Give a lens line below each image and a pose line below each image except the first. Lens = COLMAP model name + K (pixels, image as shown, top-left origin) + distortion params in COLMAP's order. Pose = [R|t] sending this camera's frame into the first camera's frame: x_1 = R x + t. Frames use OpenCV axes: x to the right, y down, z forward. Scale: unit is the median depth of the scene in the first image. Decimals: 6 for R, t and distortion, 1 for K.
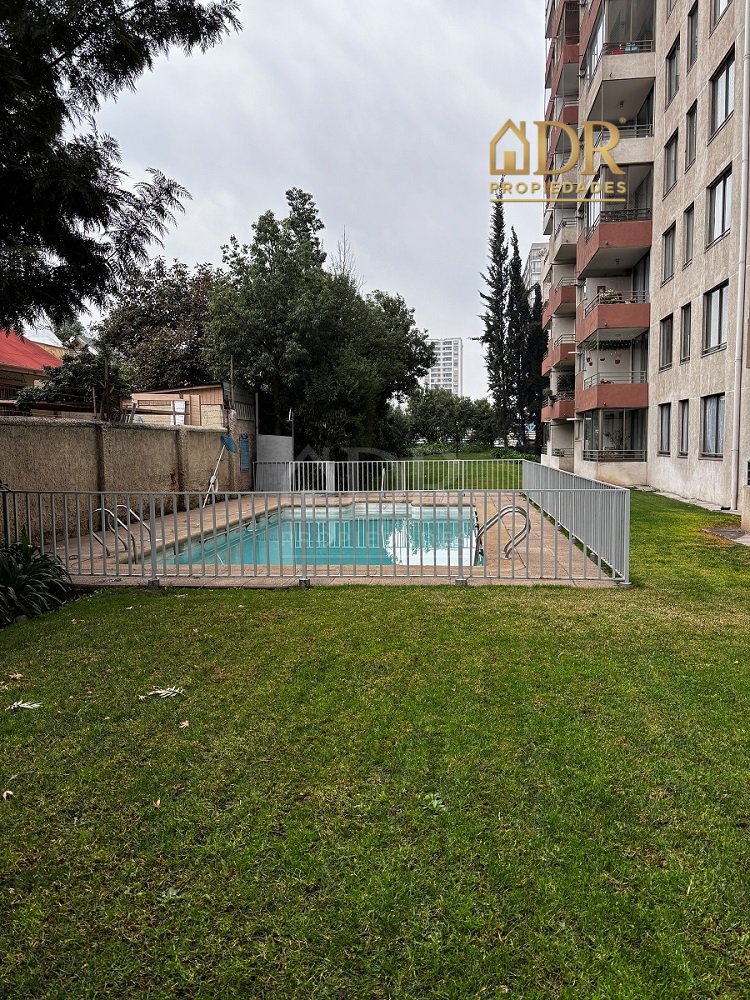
lens RADIAL K [[737.1, 0, 385.4], [0, 737.1, 503.8], [0, 0, 1]] dist [-0.004409, 0.009396]
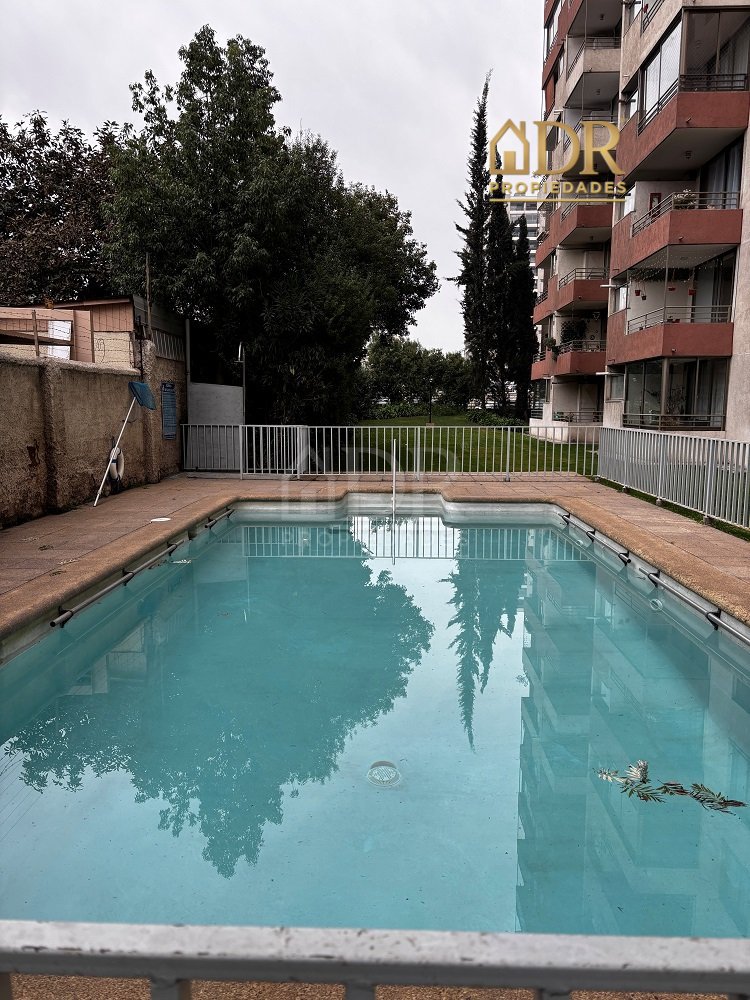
lens RADIAL K [[737.1, 0, 366.5], [0, 737.1, 508.9], [0, 0, 1]] dist [-0.004409, 0.009396]
pose [[0.997784, 0.006103, 0.066259, -0.049170], [-0.009922, 0.998298, 0.057469, -0.017746], [-0.065795, -0.057999, 0.996146, 0.275257]]
